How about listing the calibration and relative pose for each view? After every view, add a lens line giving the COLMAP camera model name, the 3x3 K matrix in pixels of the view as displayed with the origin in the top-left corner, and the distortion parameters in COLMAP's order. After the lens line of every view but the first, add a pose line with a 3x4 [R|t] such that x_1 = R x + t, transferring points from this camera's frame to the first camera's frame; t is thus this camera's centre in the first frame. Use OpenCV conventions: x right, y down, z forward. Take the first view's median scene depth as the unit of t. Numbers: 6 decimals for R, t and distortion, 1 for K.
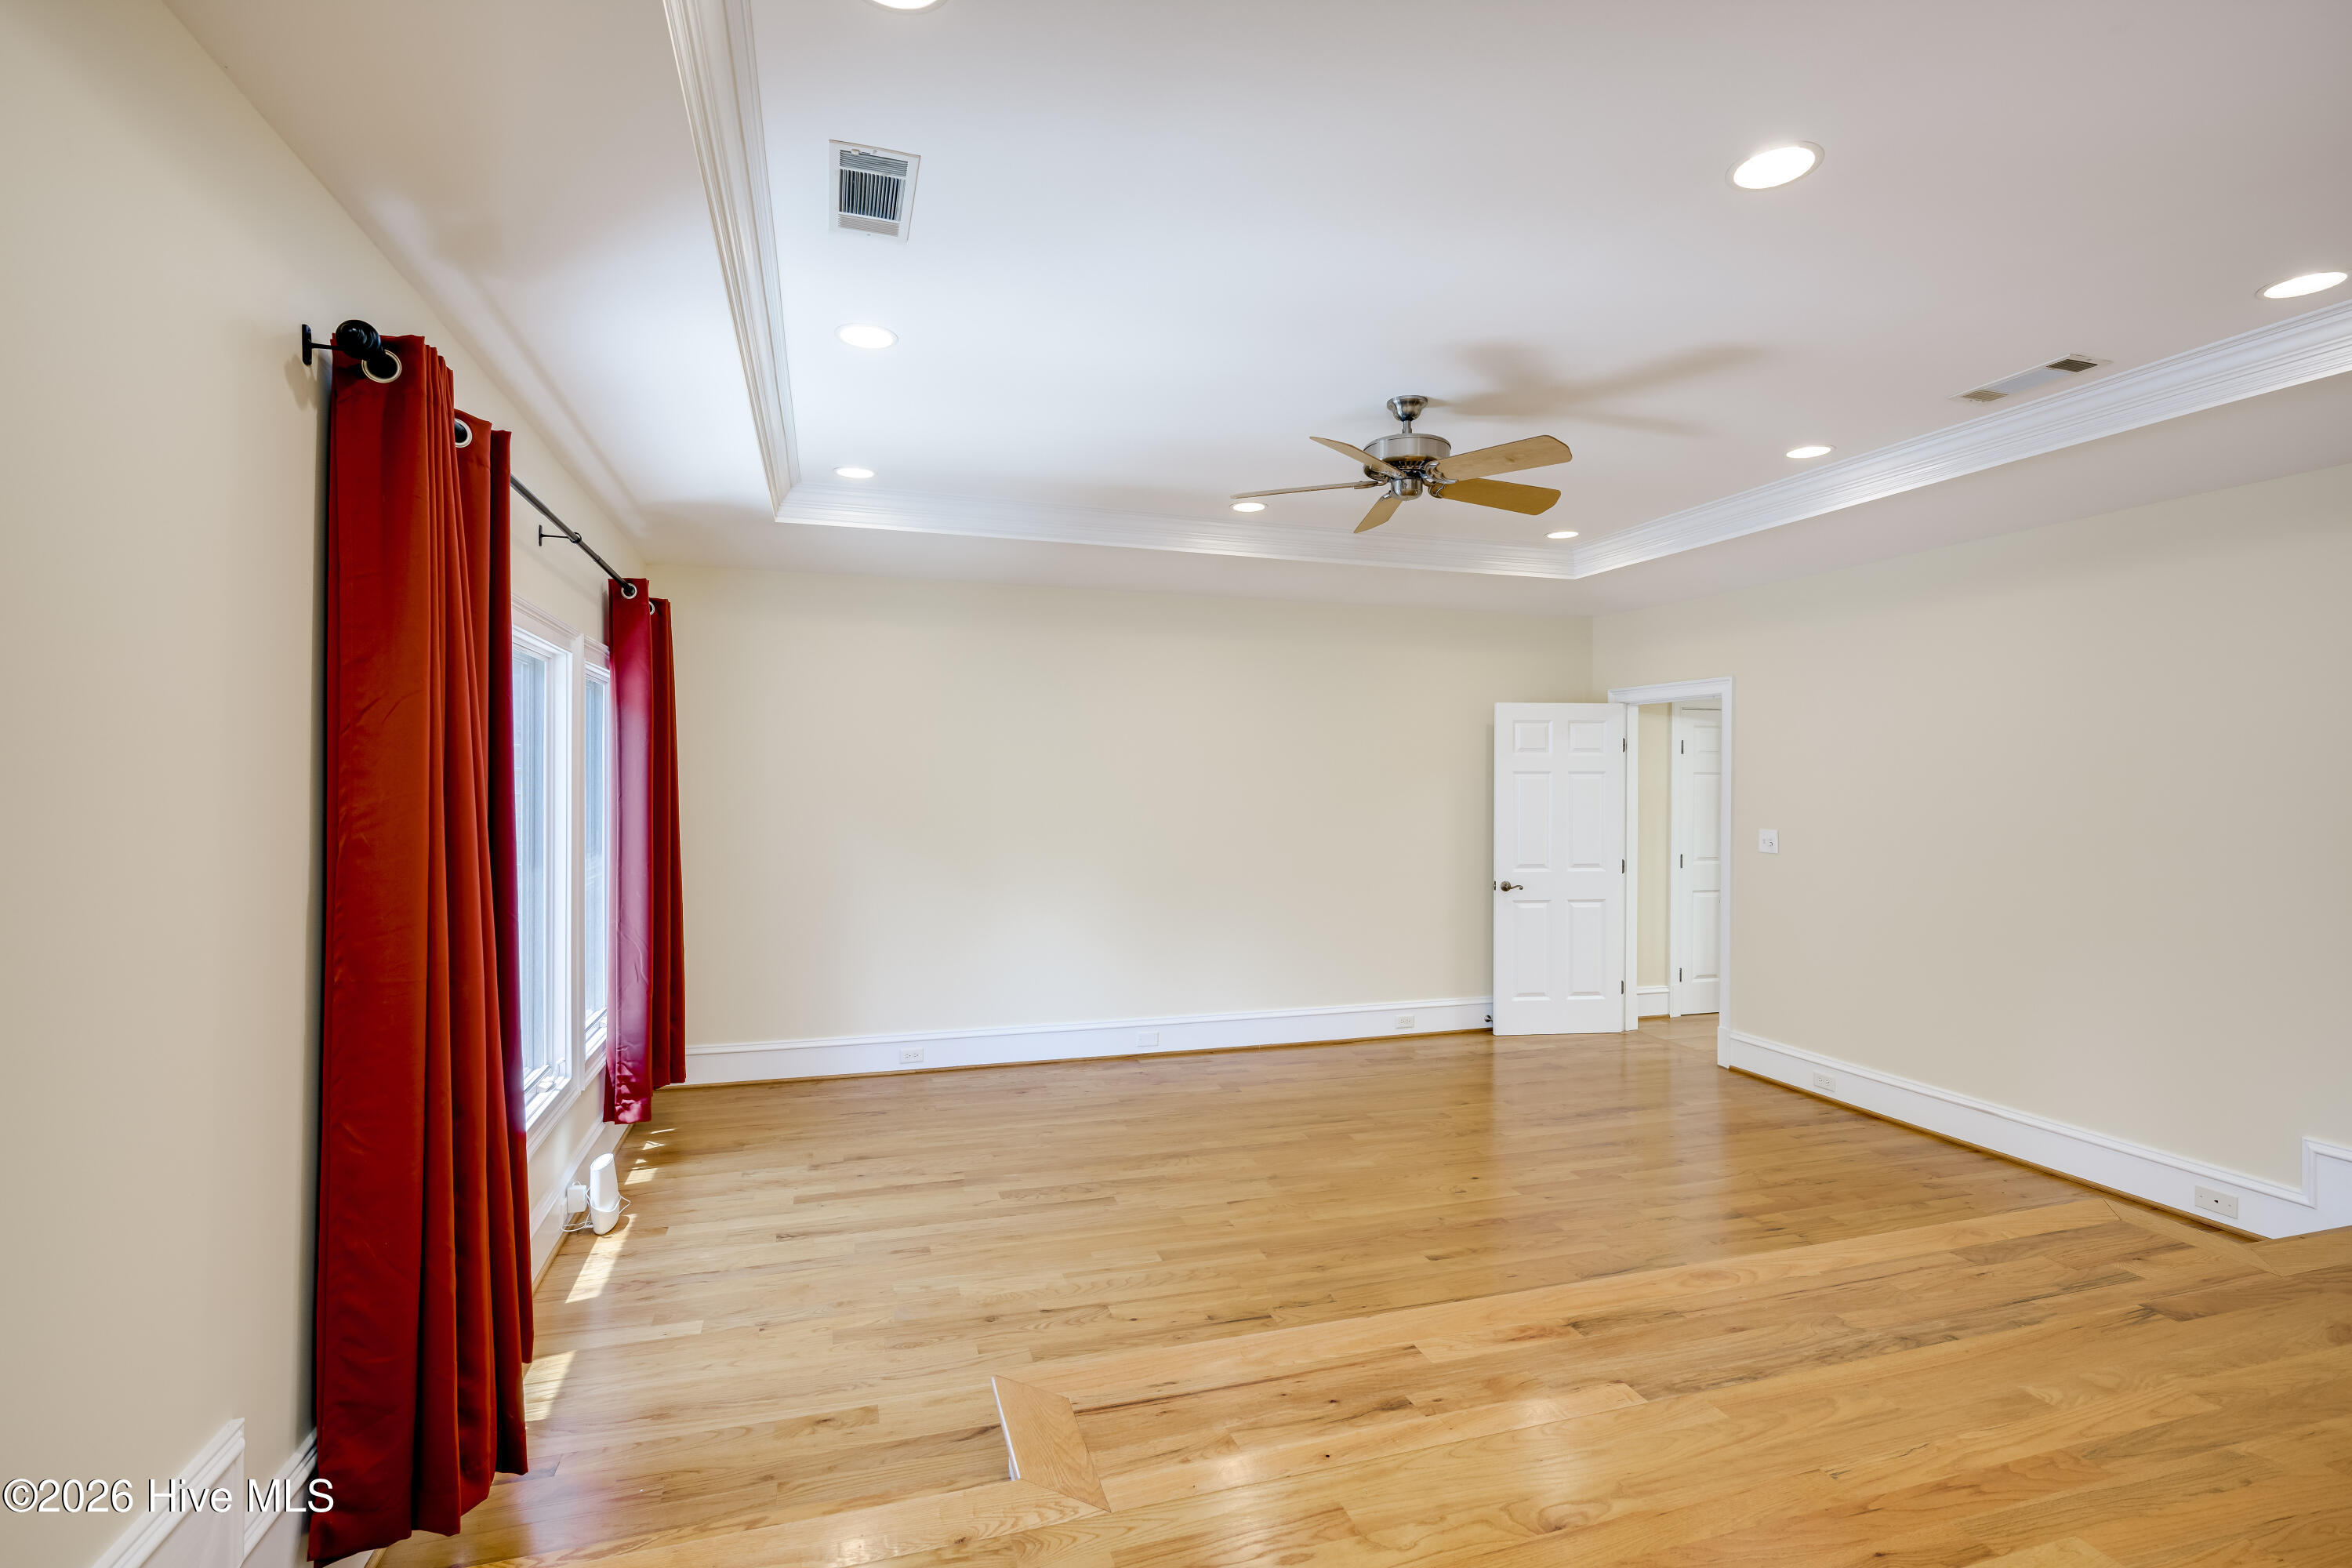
lens RADIAL K [[1044.3, 0, 1211.3], [0, 1044.3, 784.4], [0, 0, 1]] dist [-0.002748, -0.000234]
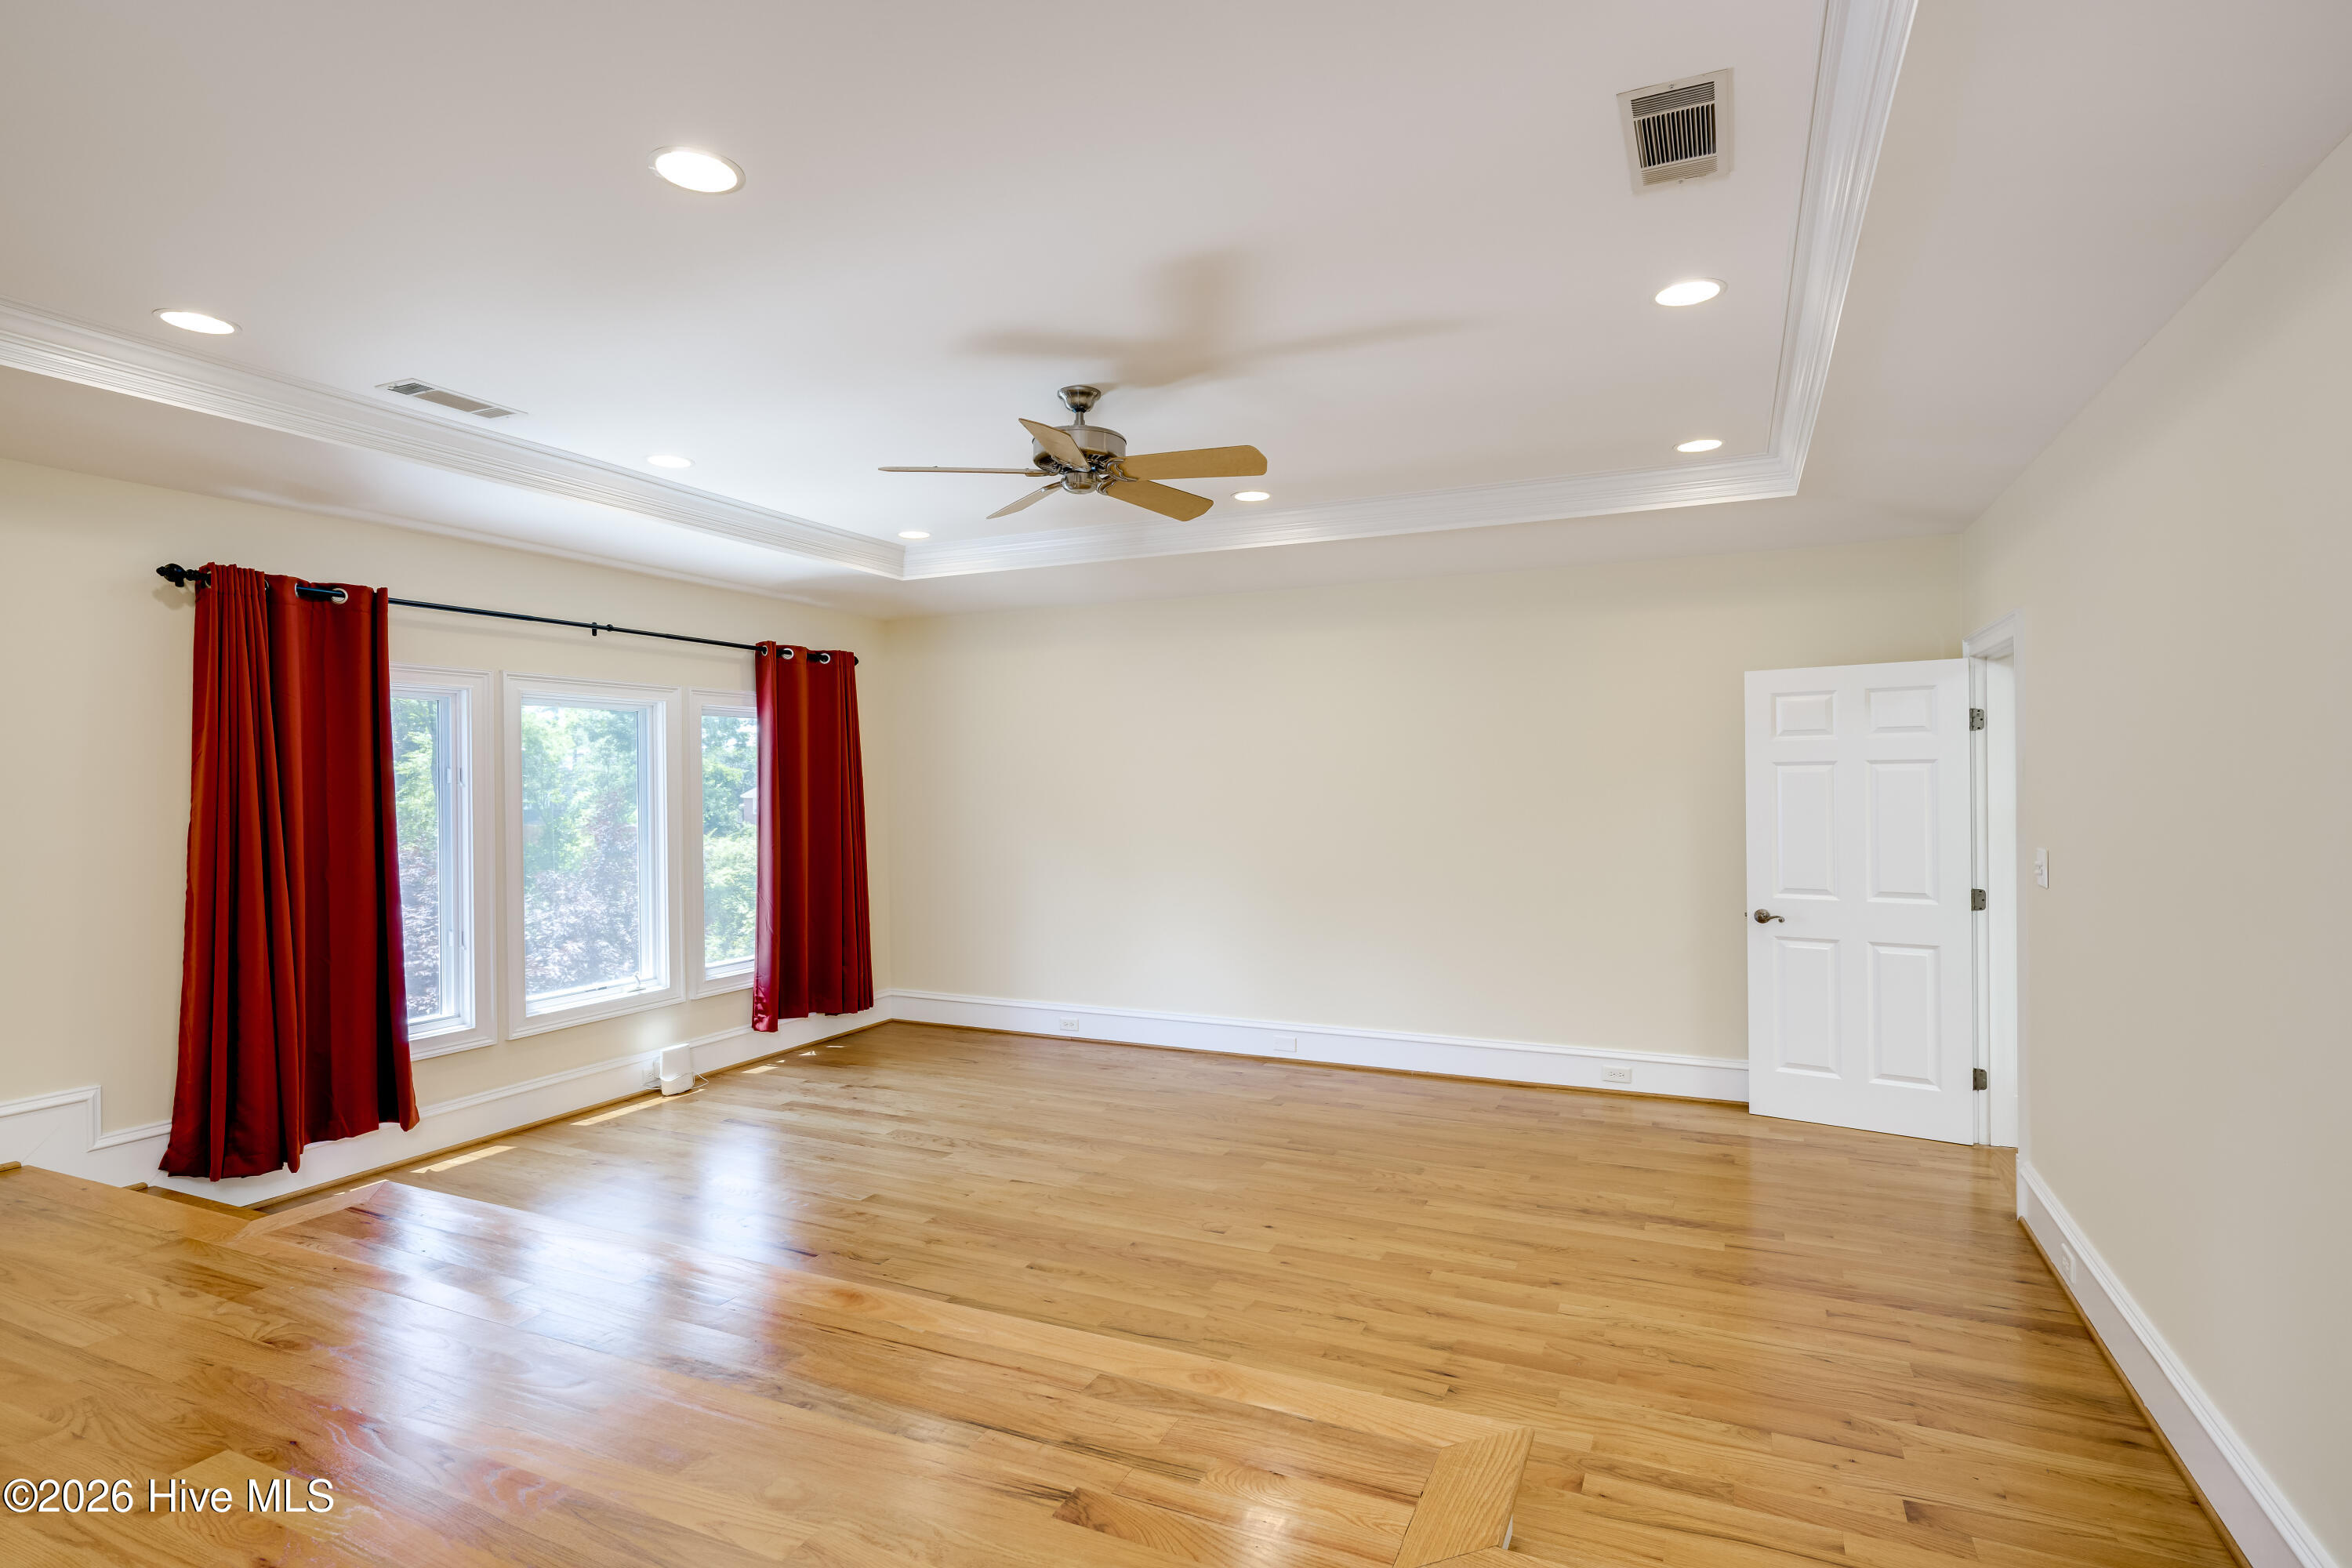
lens RADIAL K [[1102.4, 0, 1246.2], [0, 1102.4, 791.3], [0, 0, 1]] dist [0.000331, 0.000184]
pose [[0.770930, -0.001355, -0.636918, 0.788970], [0.008781, 0.999925, 0.008500, -0.002722], [0.636859, -0.012146, 0.770885, 0.250520]]
